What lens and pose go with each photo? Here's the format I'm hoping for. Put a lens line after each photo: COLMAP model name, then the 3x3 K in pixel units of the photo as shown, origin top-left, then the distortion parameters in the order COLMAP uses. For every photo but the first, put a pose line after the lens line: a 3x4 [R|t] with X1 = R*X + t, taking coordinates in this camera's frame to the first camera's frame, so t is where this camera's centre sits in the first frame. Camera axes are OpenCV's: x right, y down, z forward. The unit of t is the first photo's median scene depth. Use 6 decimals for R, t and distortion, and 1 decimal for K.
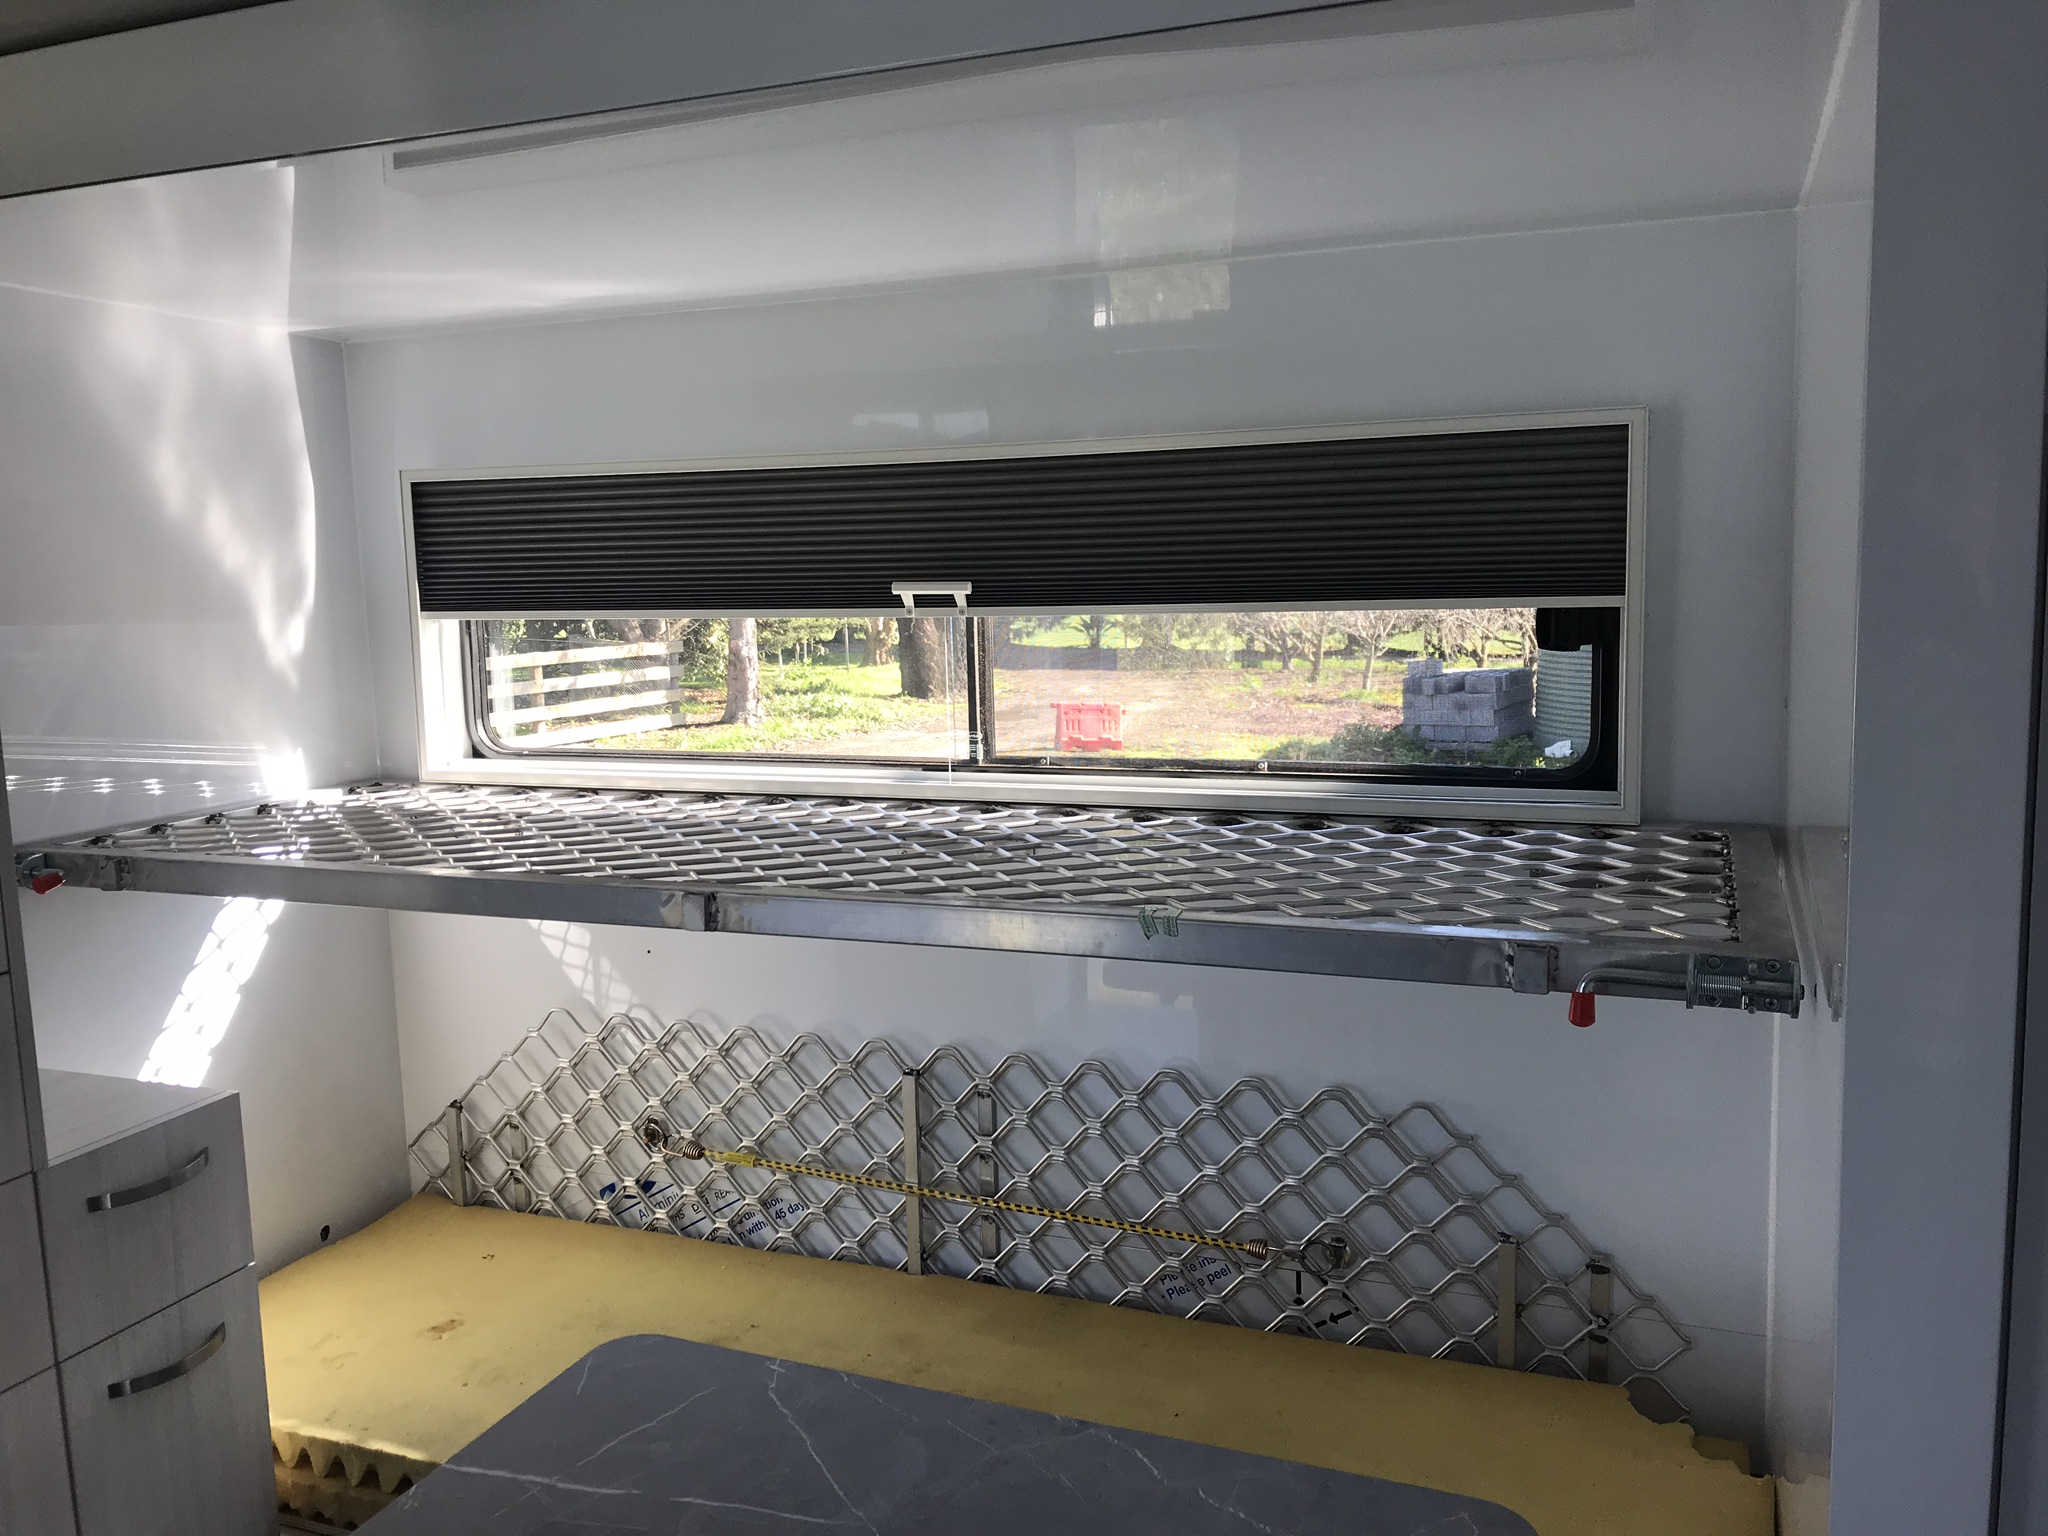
lens RADIAL K [[1673.6, 0, 1018.7], [0, 1673.6, 766.5], [0, 0, 1]] dist [0.041210, -0.058637]
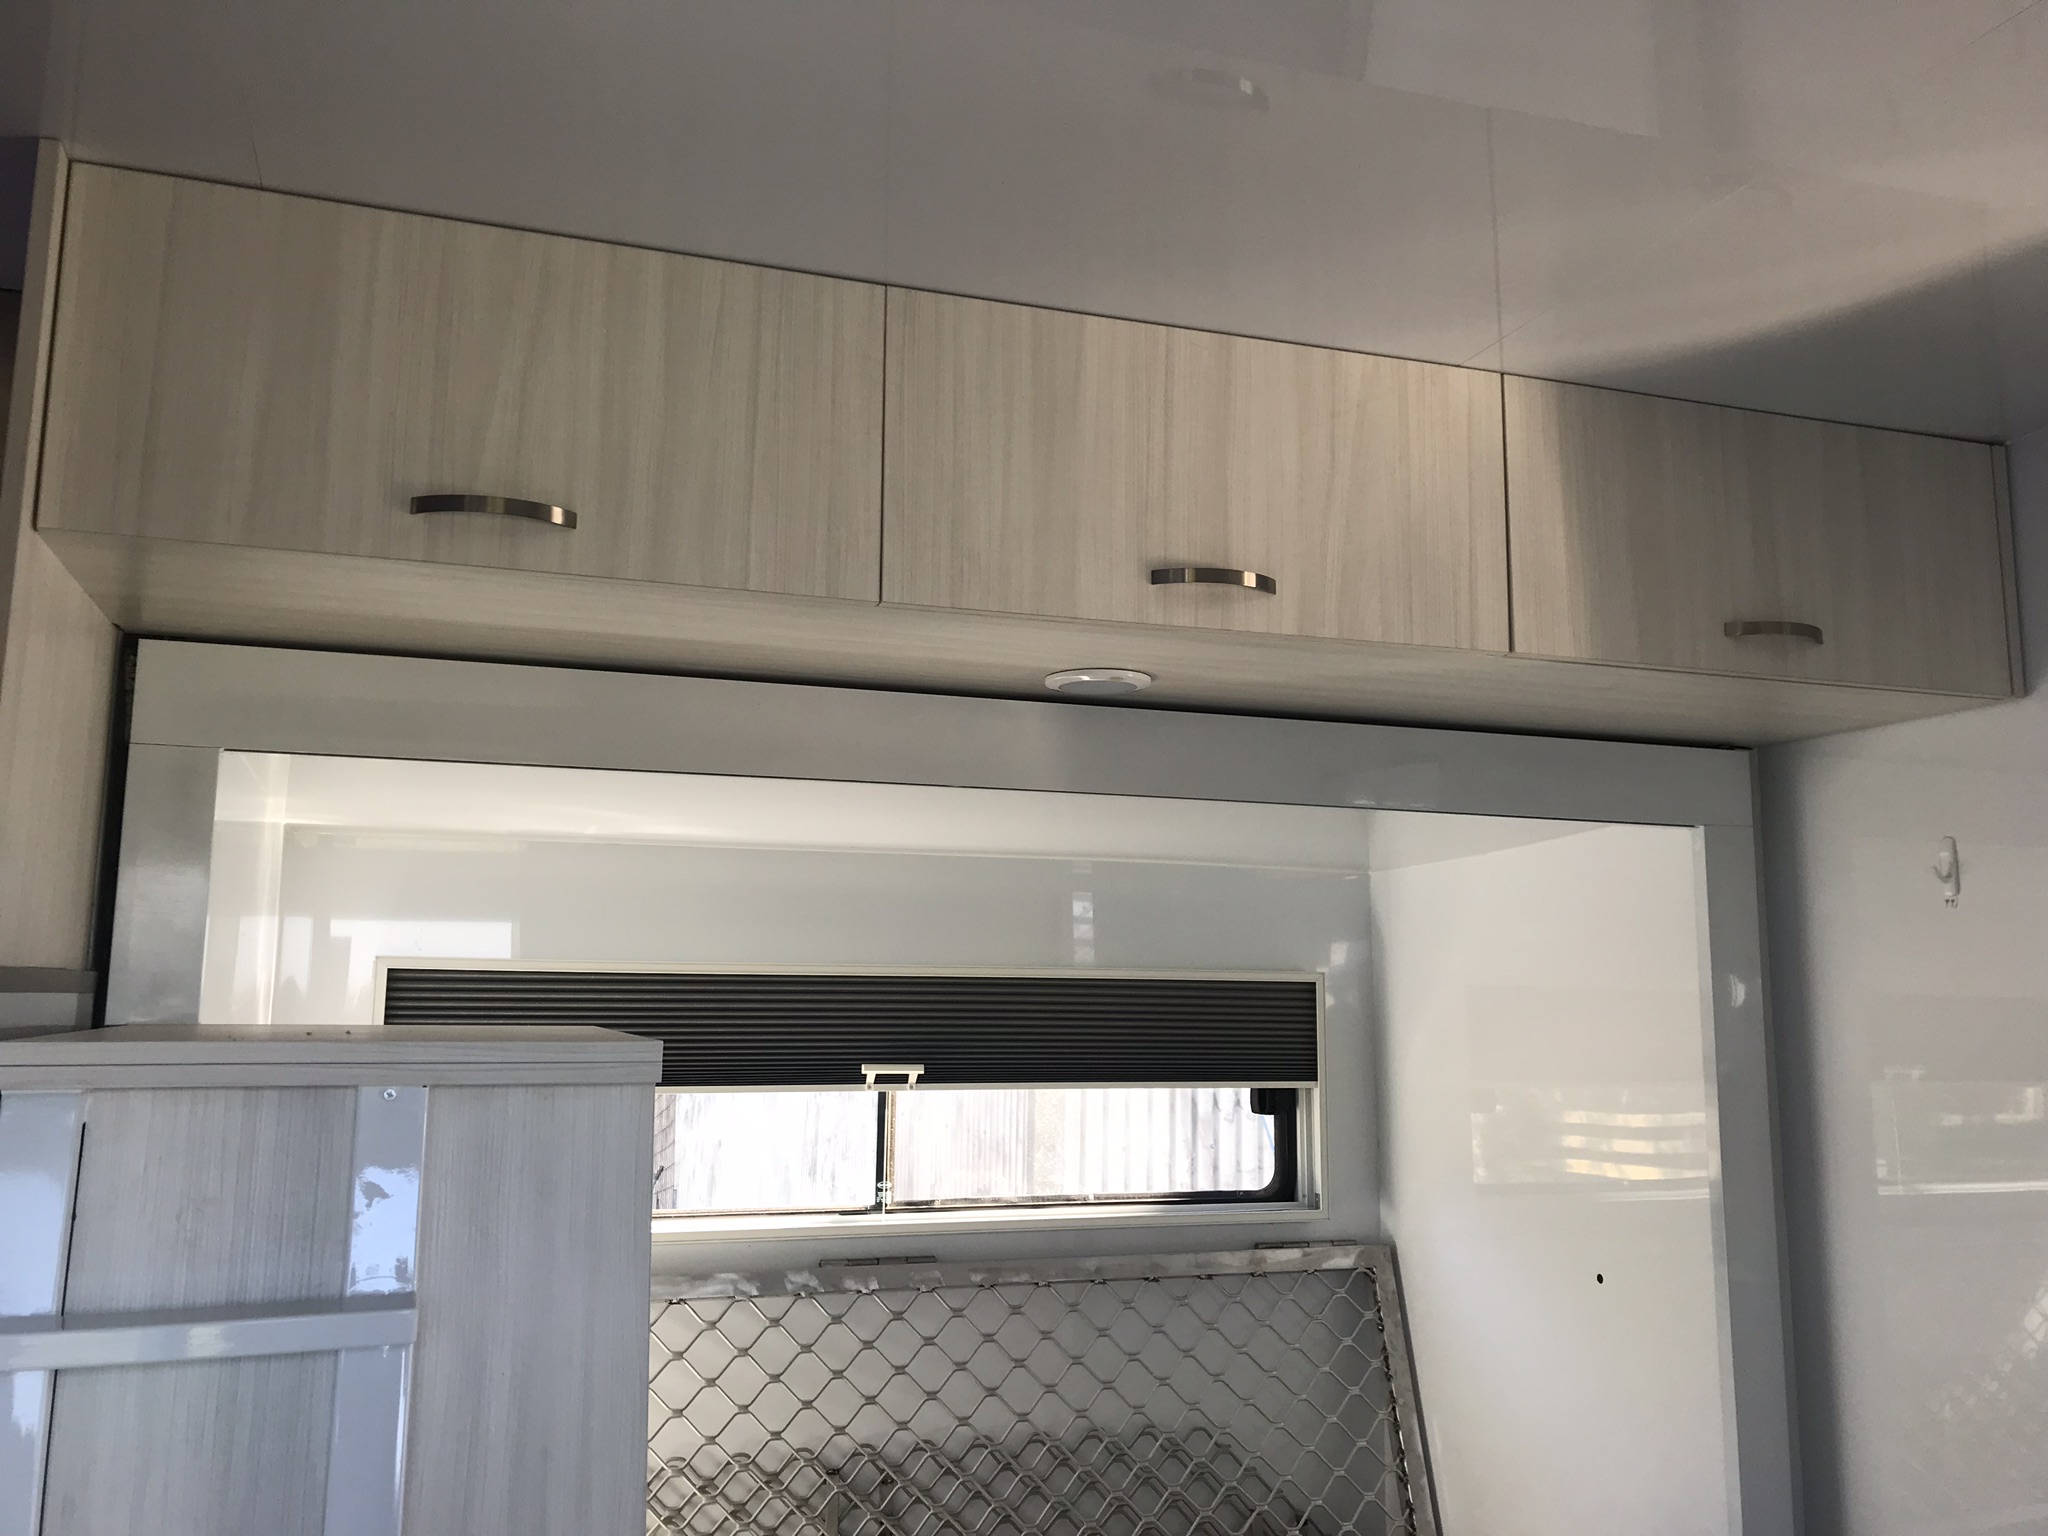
lens RADIAL K [[1673.6, 0, 1019.7], [0, 1673.6, 783.3], [0, 0, 1]] dist [0.041210, -0.058637]
pose [[0.742104, 0.131103, 0.657338, -0.829917], [0.061242, 0.963321, -0.261269, 0.027564], [-0.667481, 0.234145, 0.706856, -0.061965]]
